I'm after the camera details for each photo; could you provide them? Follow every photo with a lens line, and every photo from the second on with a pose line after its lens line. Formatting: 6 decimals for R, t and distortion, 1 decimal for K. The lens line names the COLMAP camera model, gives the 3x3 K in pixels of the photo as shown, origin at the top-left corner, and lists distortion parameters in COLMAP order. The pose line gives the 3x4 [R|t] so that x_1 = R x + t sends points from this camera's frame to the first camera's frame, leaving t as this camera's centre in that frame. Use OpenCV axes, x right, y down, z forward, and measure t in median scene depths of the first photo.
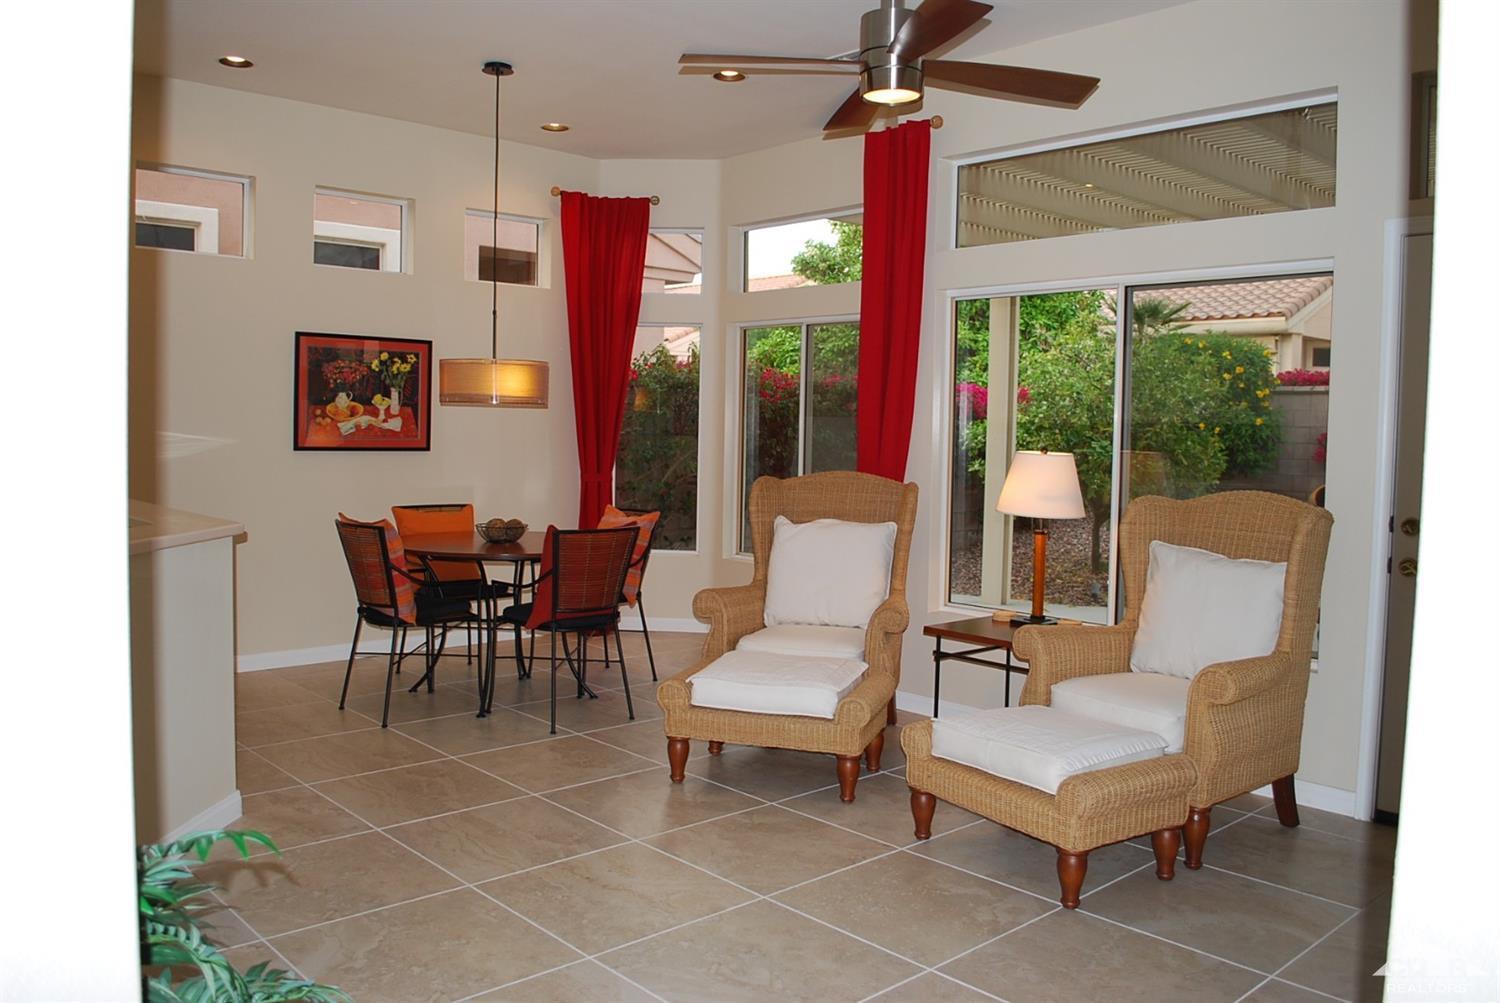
lens RADIAL K [[1182.6, 0, 746.6], [0, 1182.6, 492.2], [0, 0, 1]] dist [-0.084560, 0.012740]
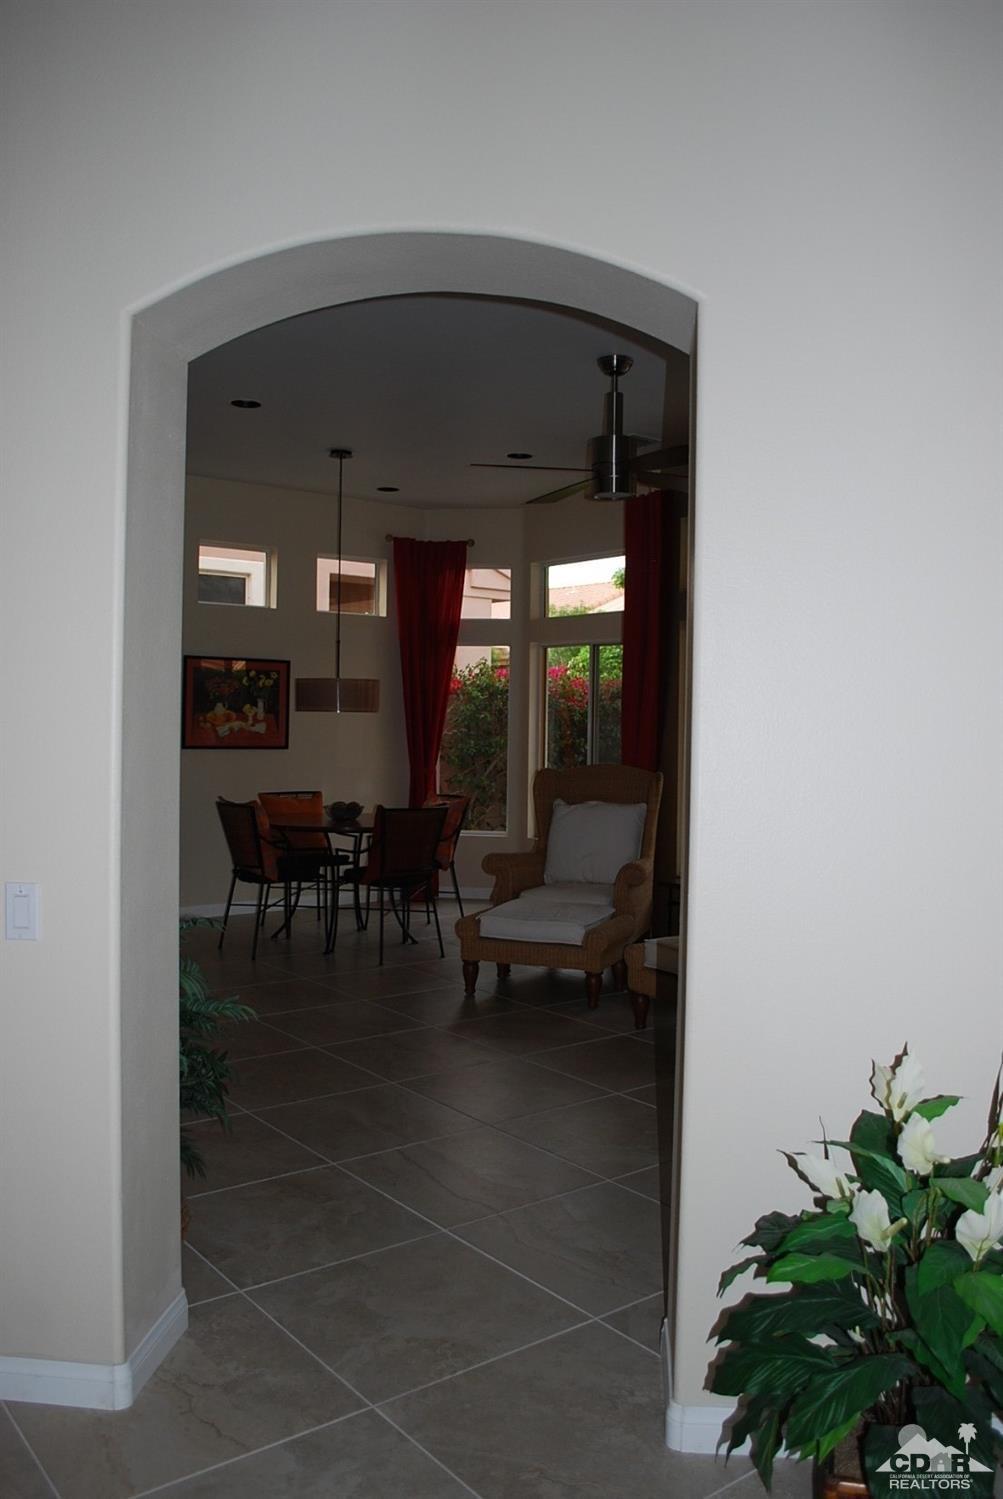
lens RADIAL K [[1181.8, 0, 501.5], [0, 1181.8, 749.5], [0, 0, 1]] dist [-0.084560, 0.012740]
pose [[0.996631, -0.003445, -0.081949, 0.065439], [0.000528, 0.999367, -0.035584, 0.011264], [0.082020, 0.035421, 0.996001, -0.253093]]
